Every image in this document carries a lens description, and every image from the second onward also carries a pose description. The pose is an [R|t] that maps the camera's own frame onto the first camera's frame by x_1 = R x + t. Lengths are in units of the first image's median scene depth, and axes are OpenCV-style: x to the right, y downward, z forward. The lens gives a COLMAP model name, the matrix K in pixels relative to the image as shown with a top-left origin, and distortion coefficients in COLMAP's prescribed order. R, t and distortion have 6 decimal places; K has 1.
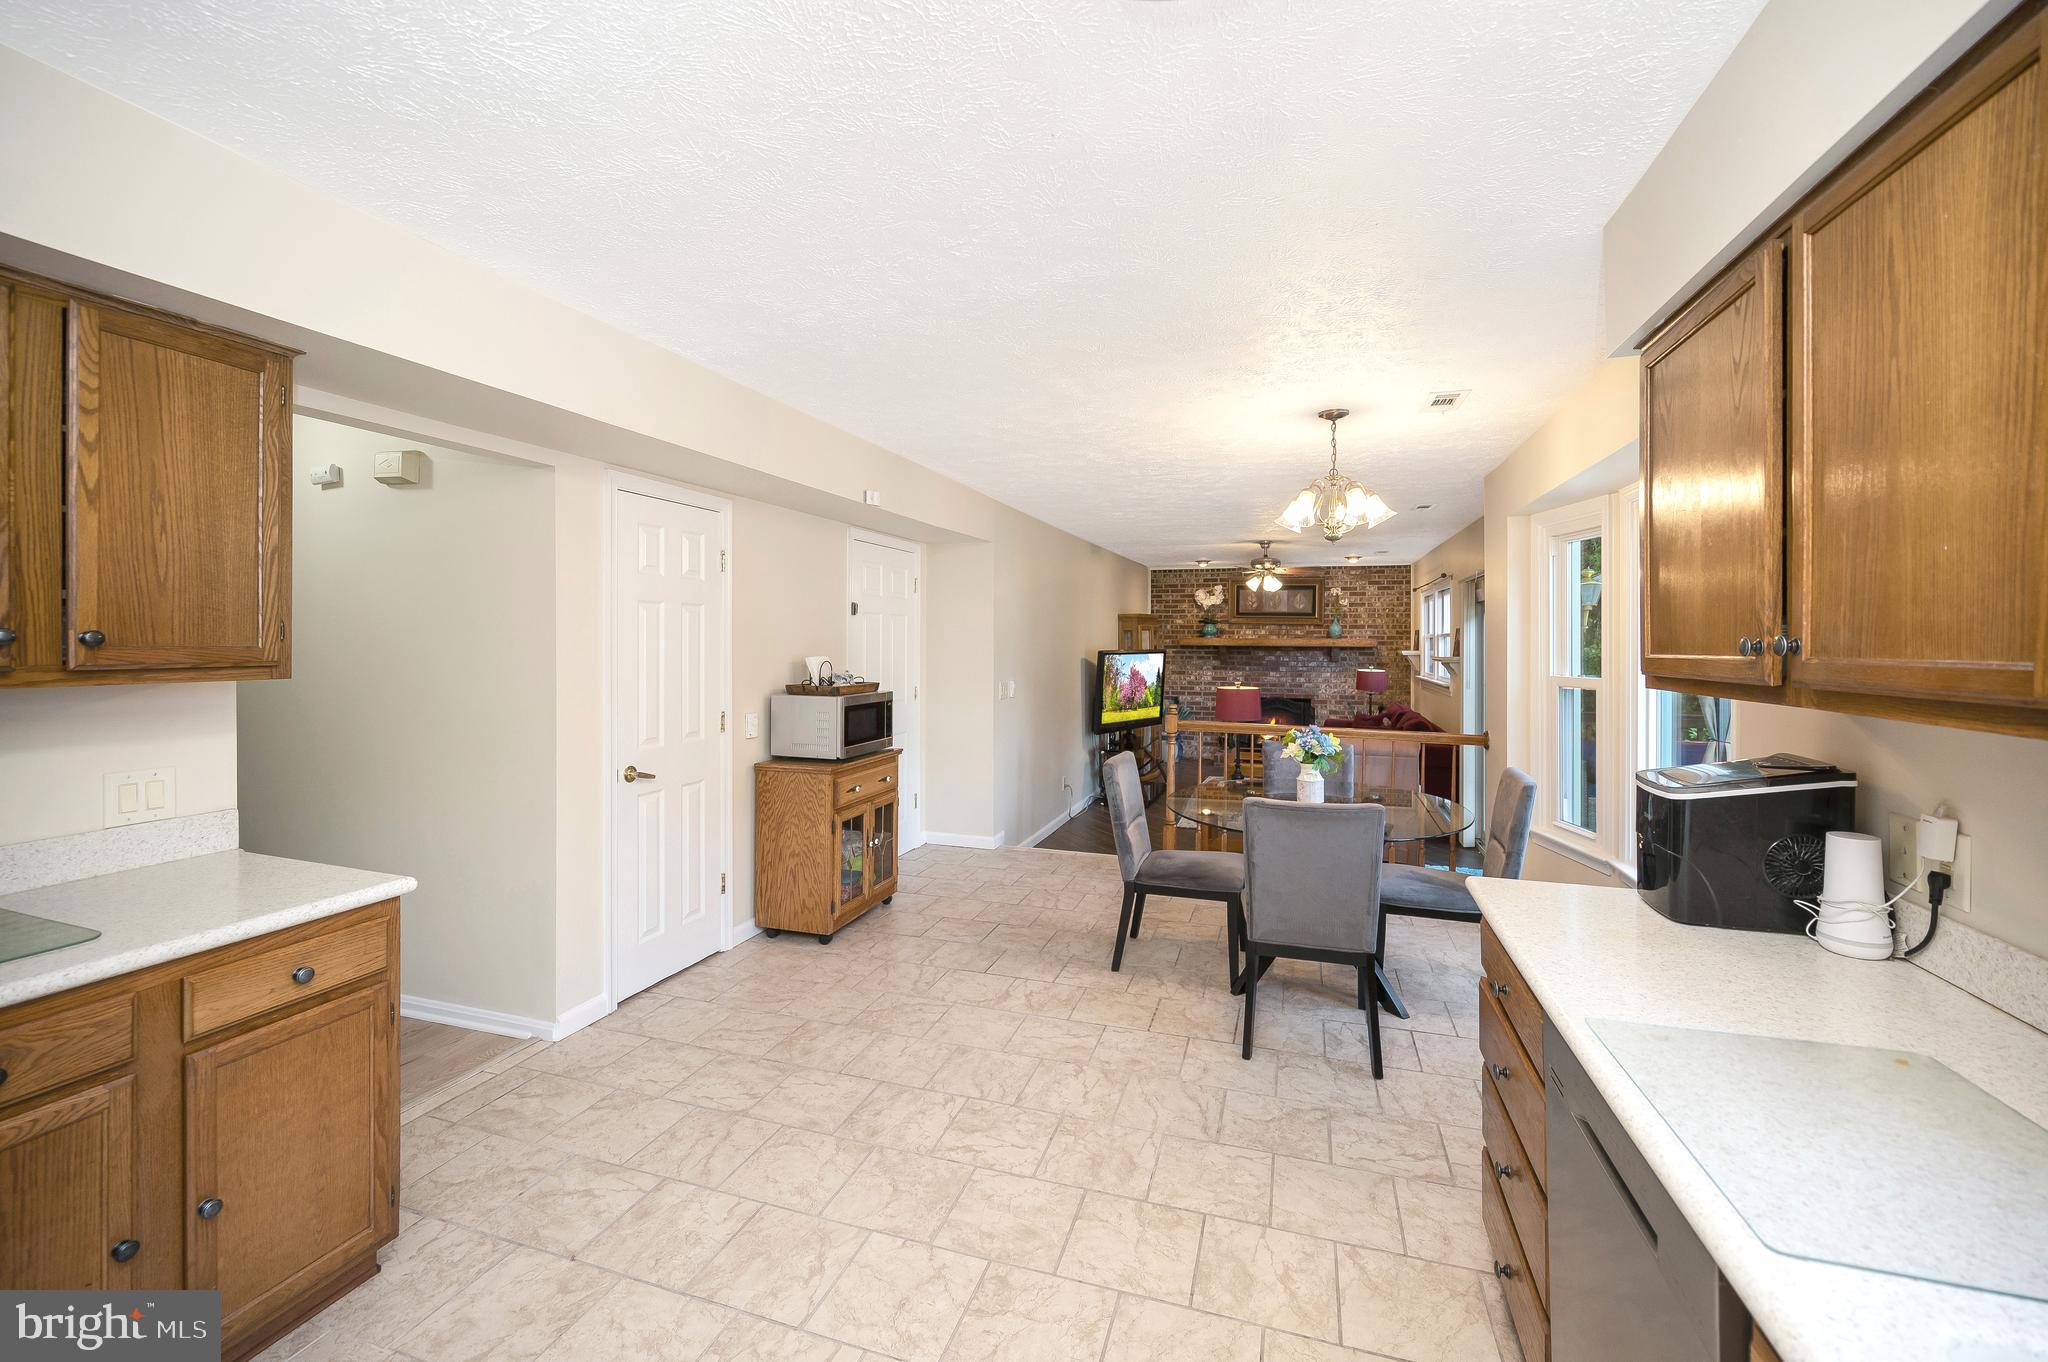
lens RADIAL K [[827.3, 0, 1040.5], [0, 827.3, 640.6], [0, 0, 1]] dist [0.000616, 0.000049]
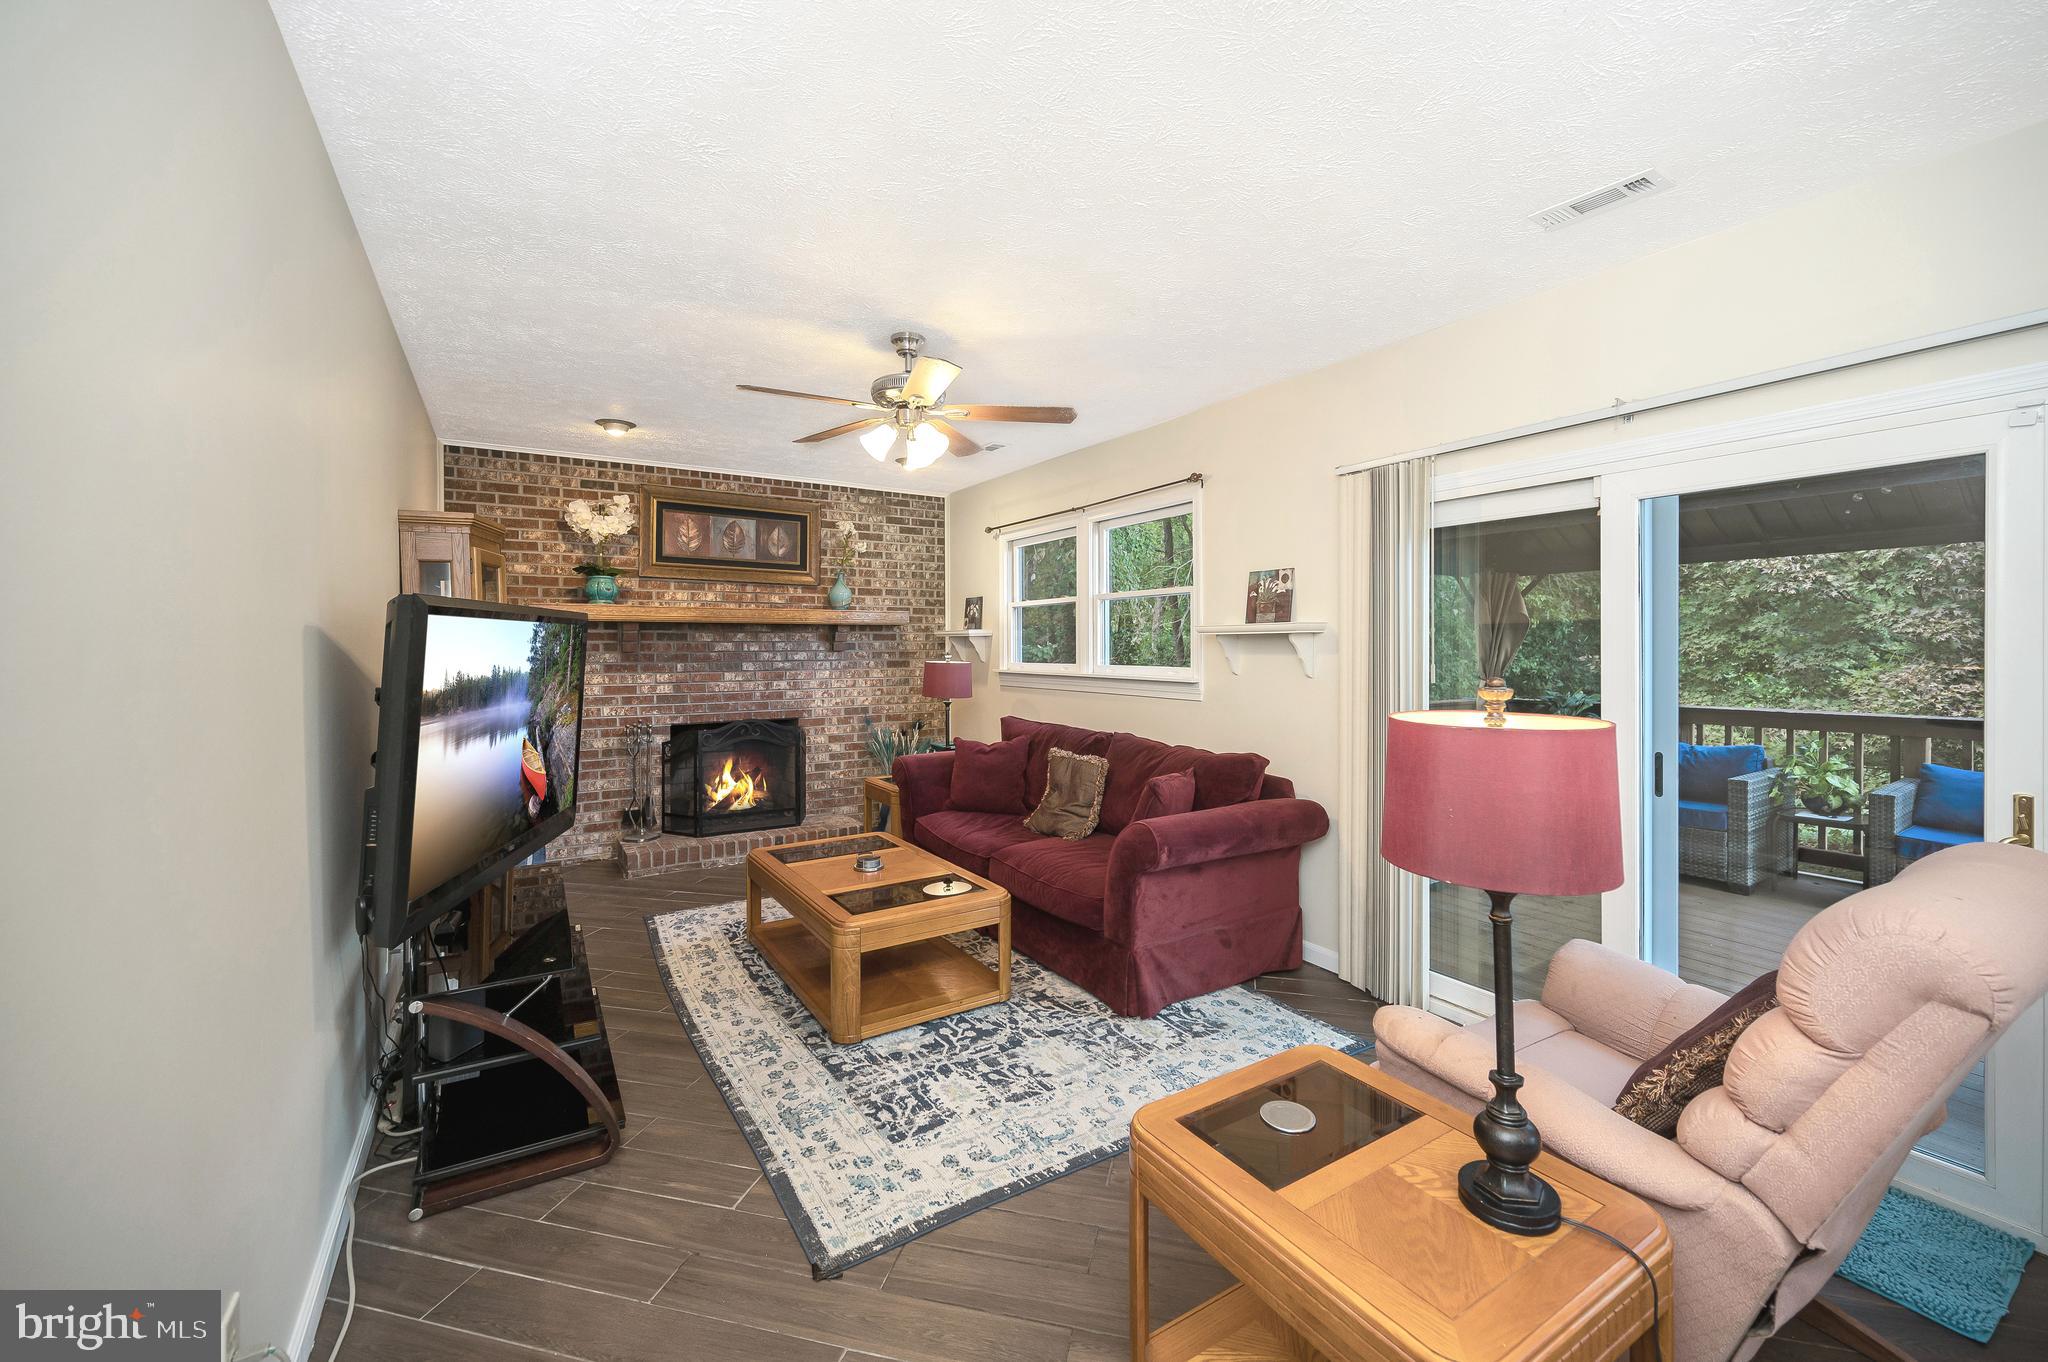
lens RADIAL K [[827.3, 0, 1029.0], [0, 827.3, 643.6], [0, 0, 1]] dist [0.000616, 0.000049]
pose [[0.651488, -0.004847, 0.758643, 0.004678], [0.005615, 0.999983, 0.001567, 0.020750], [-0.758638, 0.003239, 0.651504, 0.532489]]
